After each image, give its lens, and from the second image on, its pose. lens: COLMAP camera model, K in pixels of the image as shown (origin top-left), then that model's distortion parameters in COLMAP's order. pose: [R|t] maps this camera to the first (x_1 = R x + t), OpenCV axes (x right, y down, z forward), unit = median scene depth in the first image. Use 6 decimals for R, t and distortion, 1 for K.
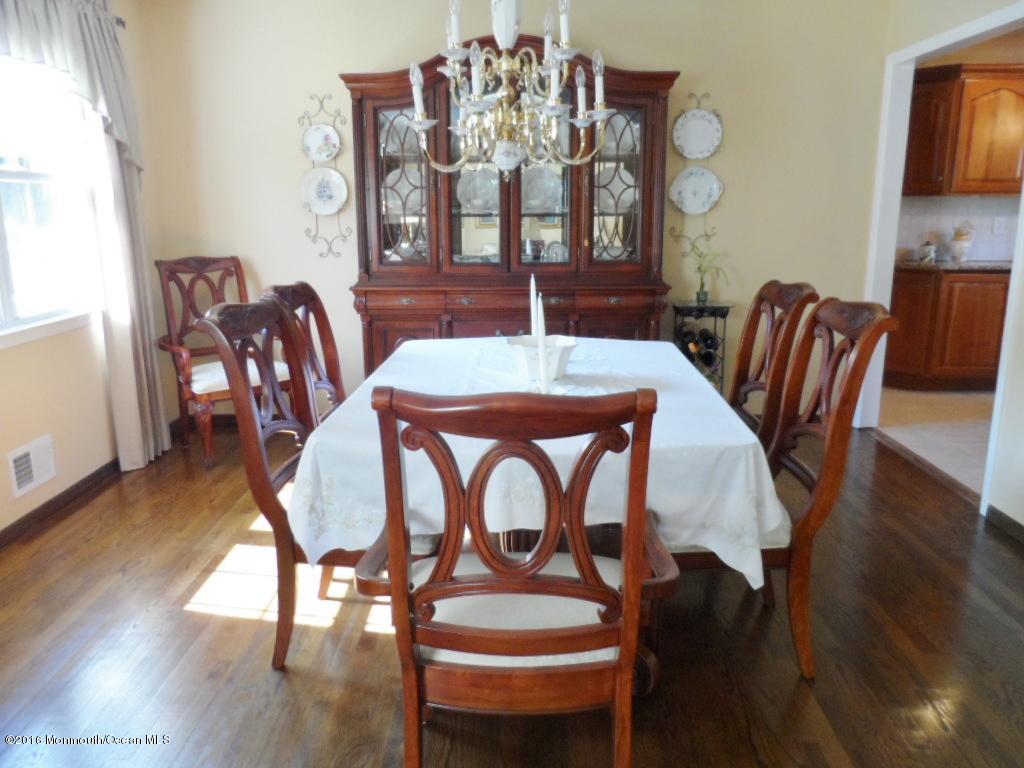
lens RADIAL K [[807.9, 0, 512.5], [0, 807.9, 390.7], [0, 0, 1]] dist [-0.020899, 0.029755]
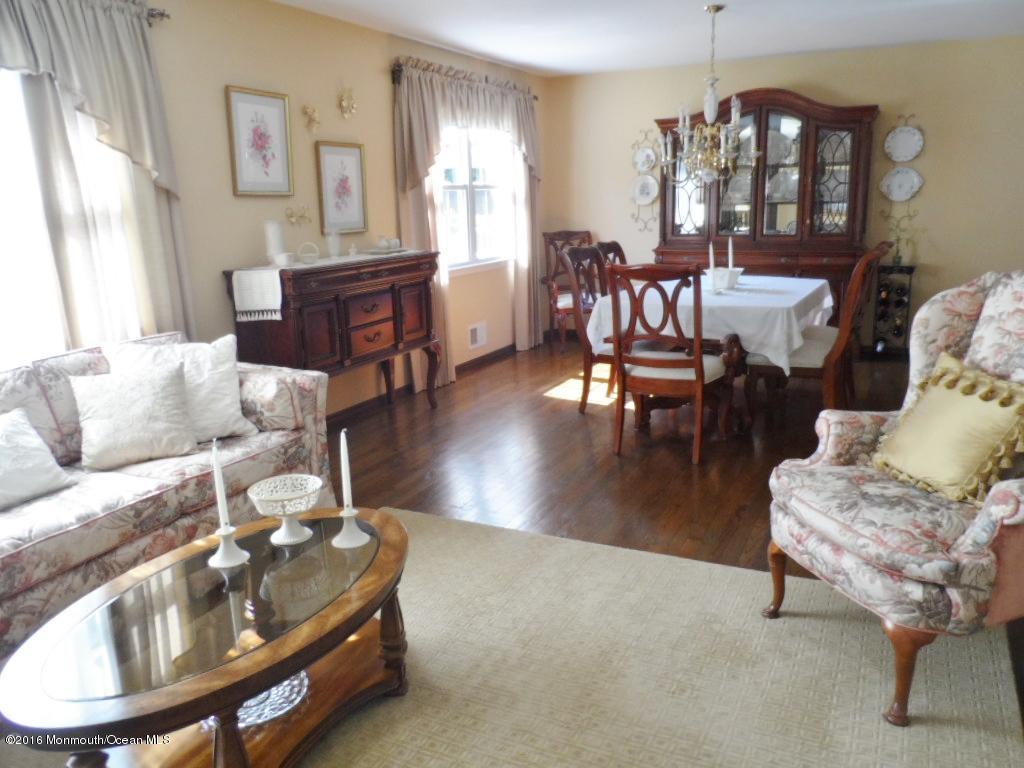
lens RADIAL K [[807.9, 0, 510.2], [0, 807.9, 385.0], [0, 0, 1]] dist [-0.020899, 0.029755]
pose [[0.900416, 0.081235, -0.427377, 0.253745], [-0.078100, 0.996635, 0.024893, 0.124185], [0.427961, 0.010964, 0.903731, -0.578904]]
